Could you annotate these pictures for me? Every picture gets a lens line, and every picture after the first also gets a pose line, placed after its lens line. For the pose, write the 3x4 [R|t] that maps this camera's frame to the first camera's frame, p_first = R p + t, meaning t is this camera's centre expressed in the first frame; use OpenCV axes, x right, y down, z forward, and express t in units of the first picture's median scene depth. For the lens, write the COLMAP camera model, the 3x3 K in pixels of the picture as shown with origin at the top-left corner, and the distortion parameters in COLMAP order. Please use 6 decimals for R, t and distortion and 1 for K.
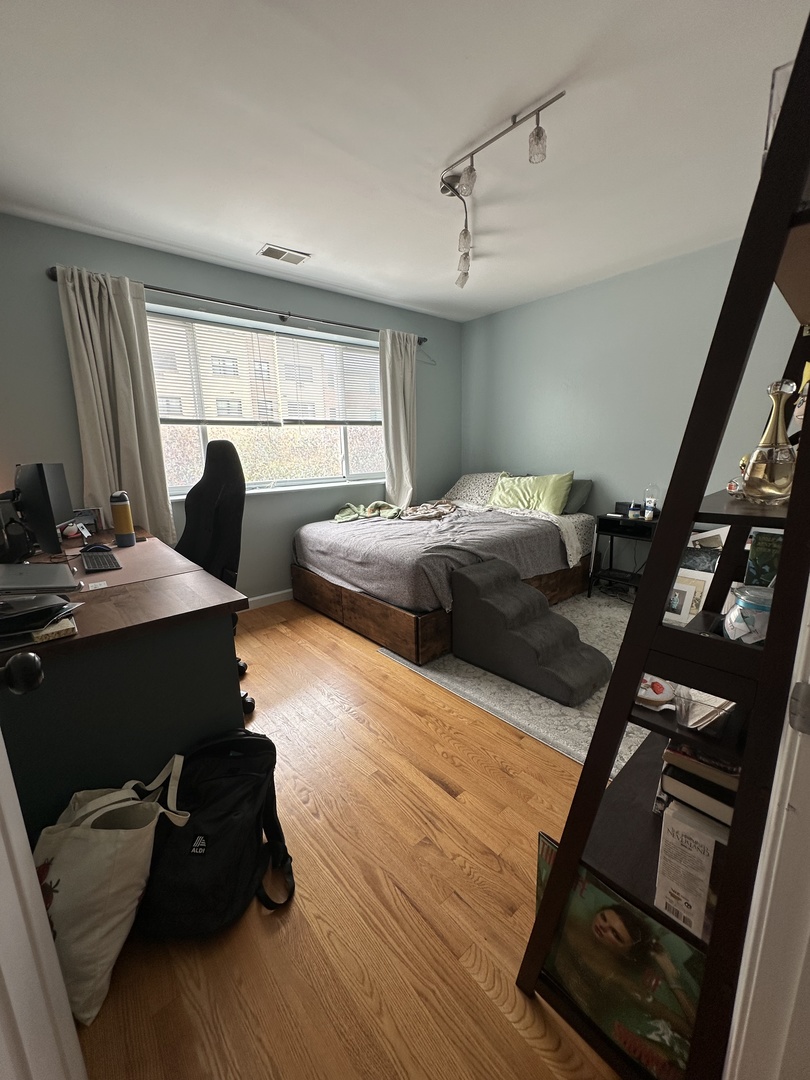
lens RADIAL K [[432.1, 0, 408.6], [0, 432.1, 537.9], [0, 0, 1]] dist [0.010423, -0.000032]
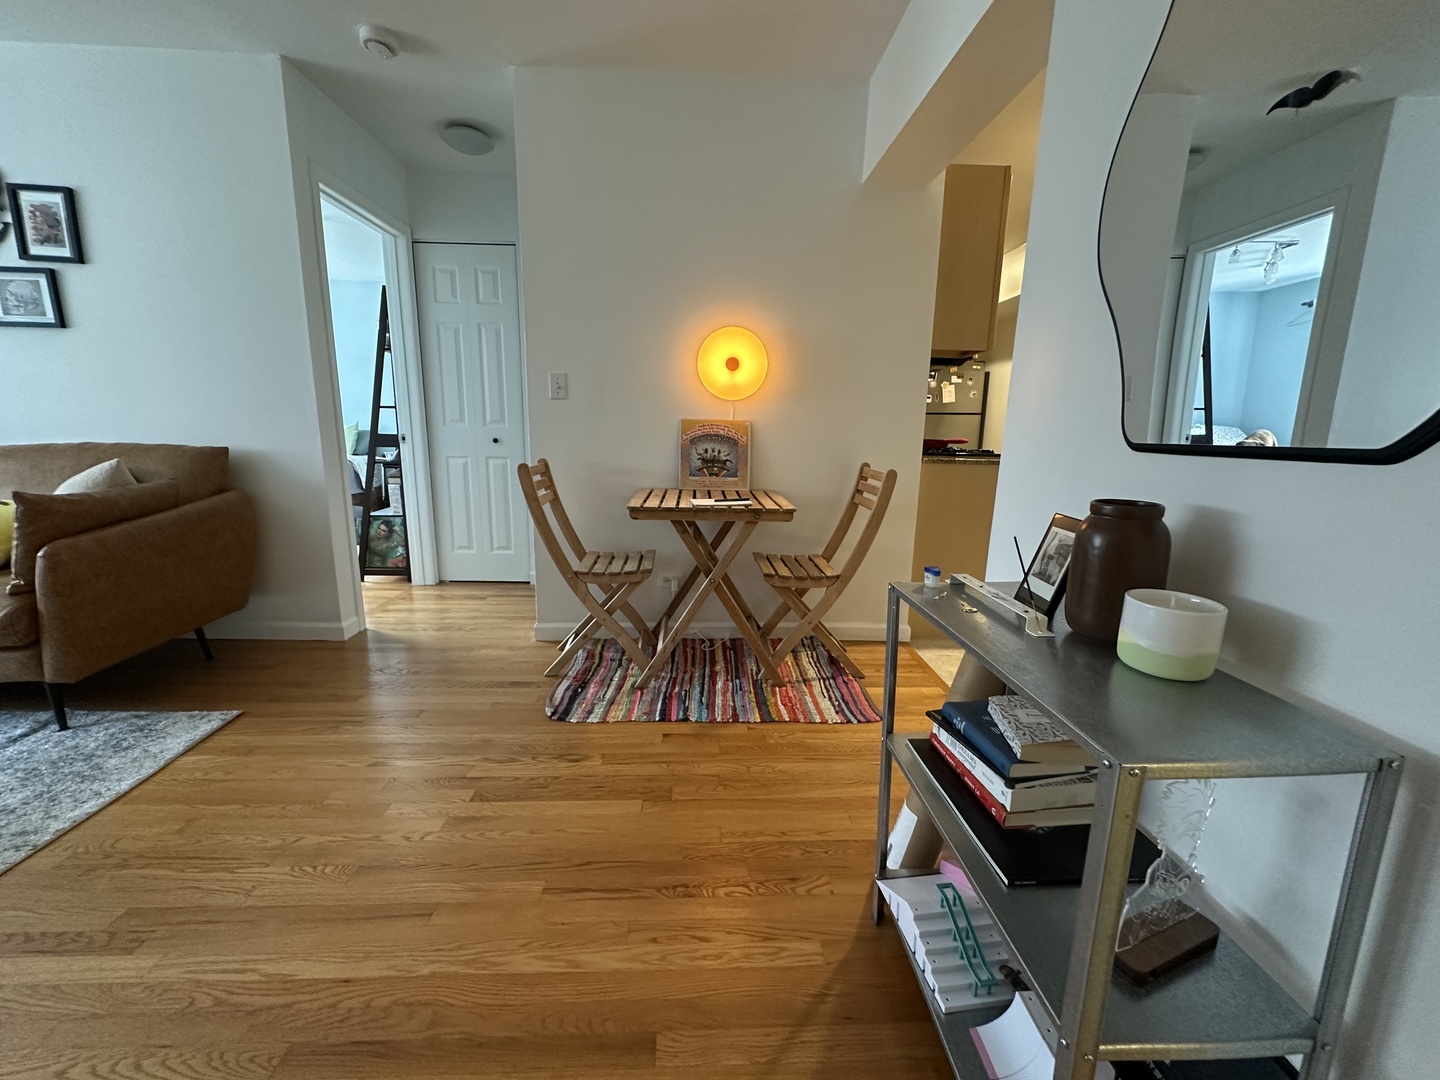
lens RADIAL K [[576.1, 0, 717.4], [0, 576.1, 530.3], [0, 0, 1]] dist [0.010423, -0.000032]
pose [[0.622481, -0.101559, 0.776018, -0.400498], [0.133421, 0.990801, 0.022645, 0.312774], [-0.771179, 0.089441, 0.630304, -1.094609]]
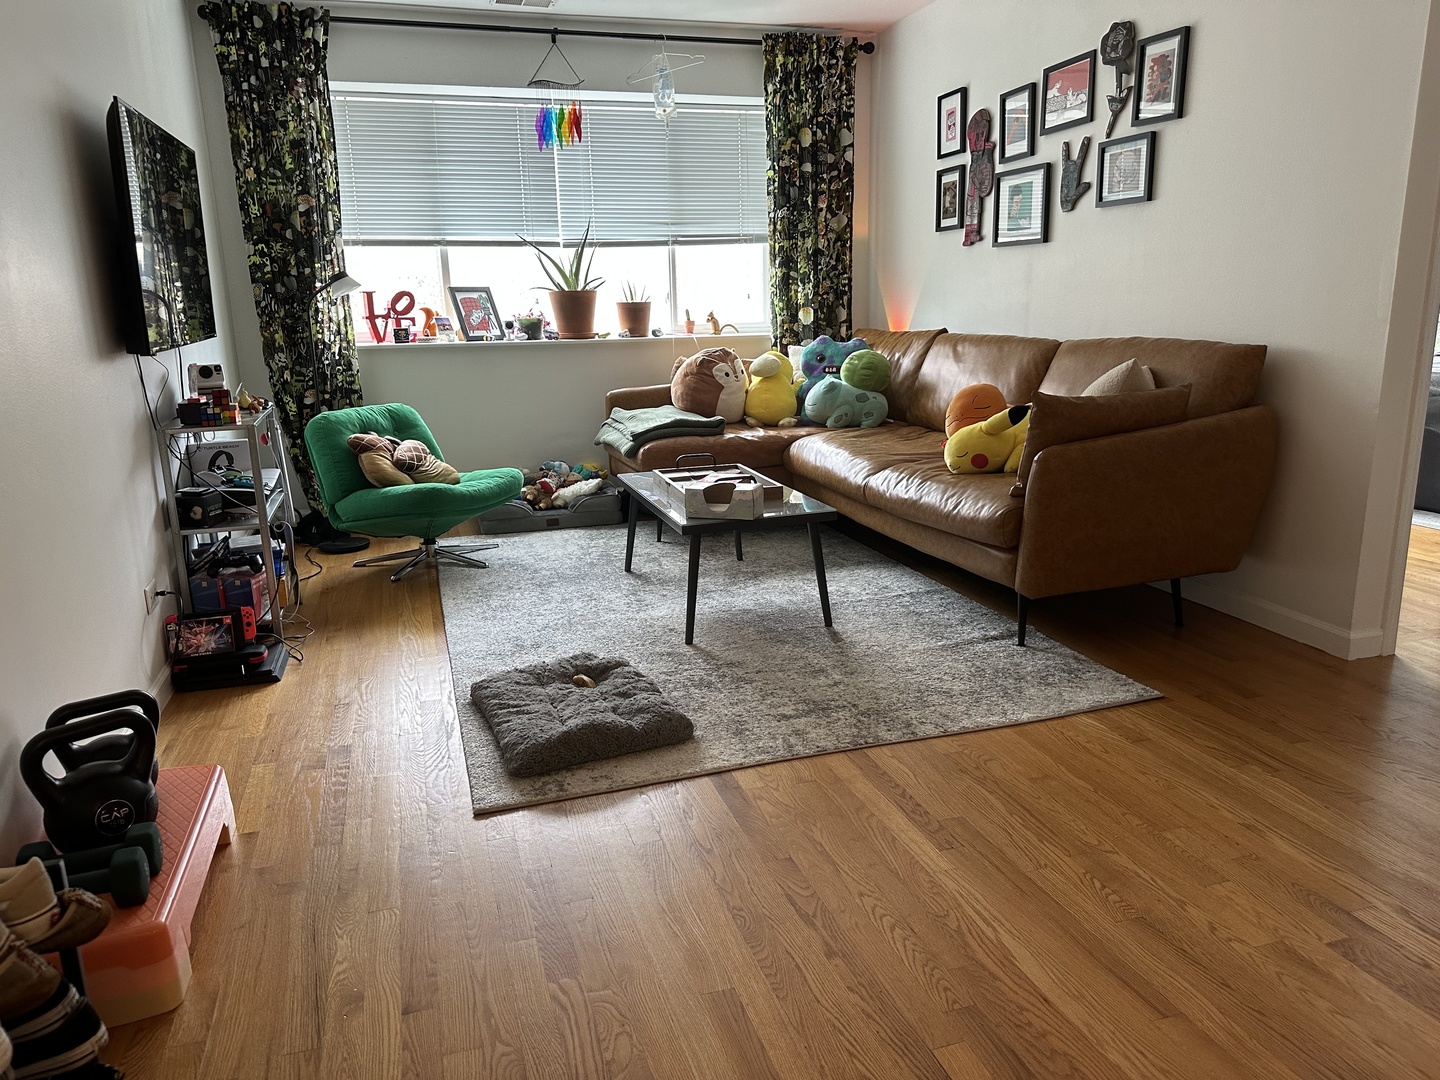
lens RADIAL K [[1022.1, 0, 716.4], [0, 1022.1, 541.7], [0, 0, 1]] dist [-0.009159, -0.006378]
pose [[0.919387, 0.095158, -0.381671, -0.233736], [-0.086301, 0.995454, 0.040300, 0.329022], [0.383770, -0.004113, 0.923419, -1.248102]]
